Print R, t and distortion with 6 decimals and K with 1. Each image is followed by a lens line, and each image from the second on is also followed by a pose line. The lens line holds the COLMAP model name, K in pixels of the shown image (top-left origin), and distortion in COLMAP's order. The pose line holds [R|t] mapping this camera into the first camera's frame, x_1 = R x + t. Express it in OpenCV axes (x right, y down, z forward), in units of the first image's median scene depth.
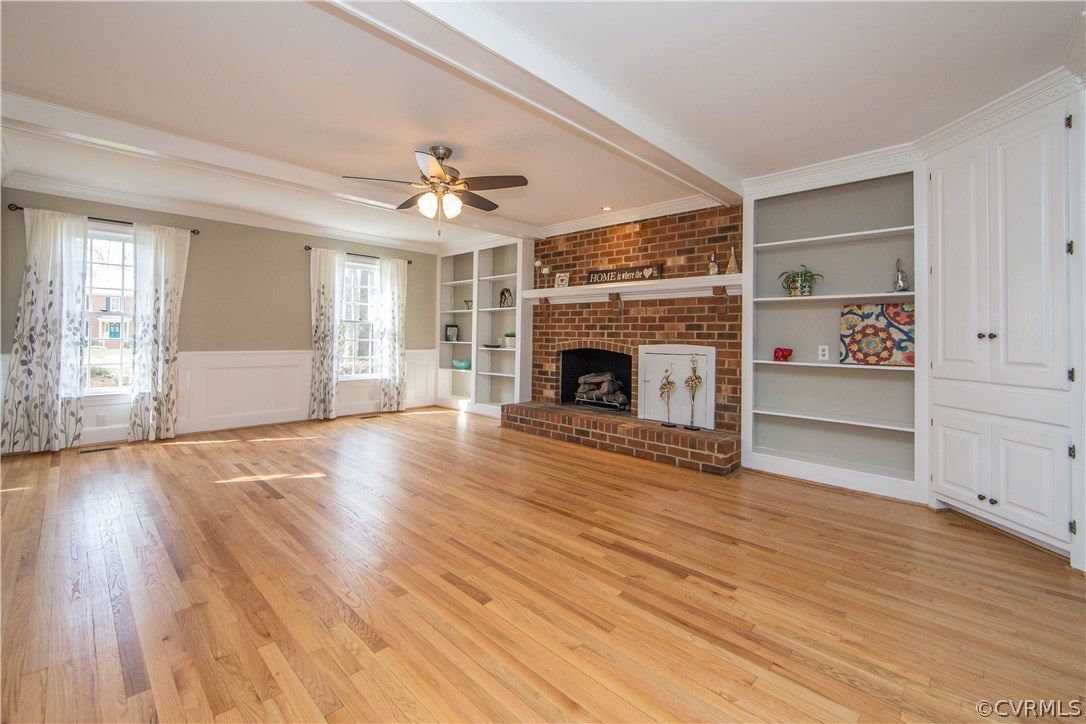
lens RADIAL K [[457.7, 0, 524.5], [0, 457.7, 334.4], [0, 0, 1]] dist [-0.019722, 0.000011]
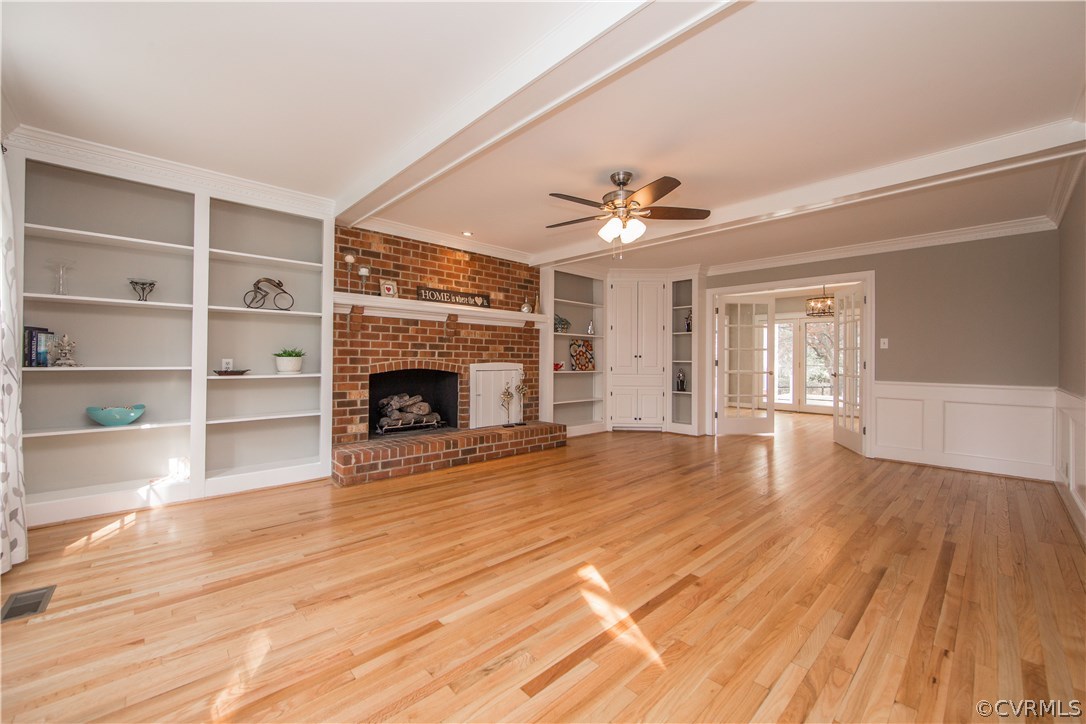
lens RADIAL K [[434.6, 0, 543.8], [0, 434.6, 358.7], [0, 0, 1]] dist [-0.009624, 0.000461]
pose [[0.028930, -0.013016, 0.999497, -0.810003], [-0.012895, 0.999827, 0.013394, -0.005771], [-0.999498, -0.013276, 0.028757, 0.791393]]
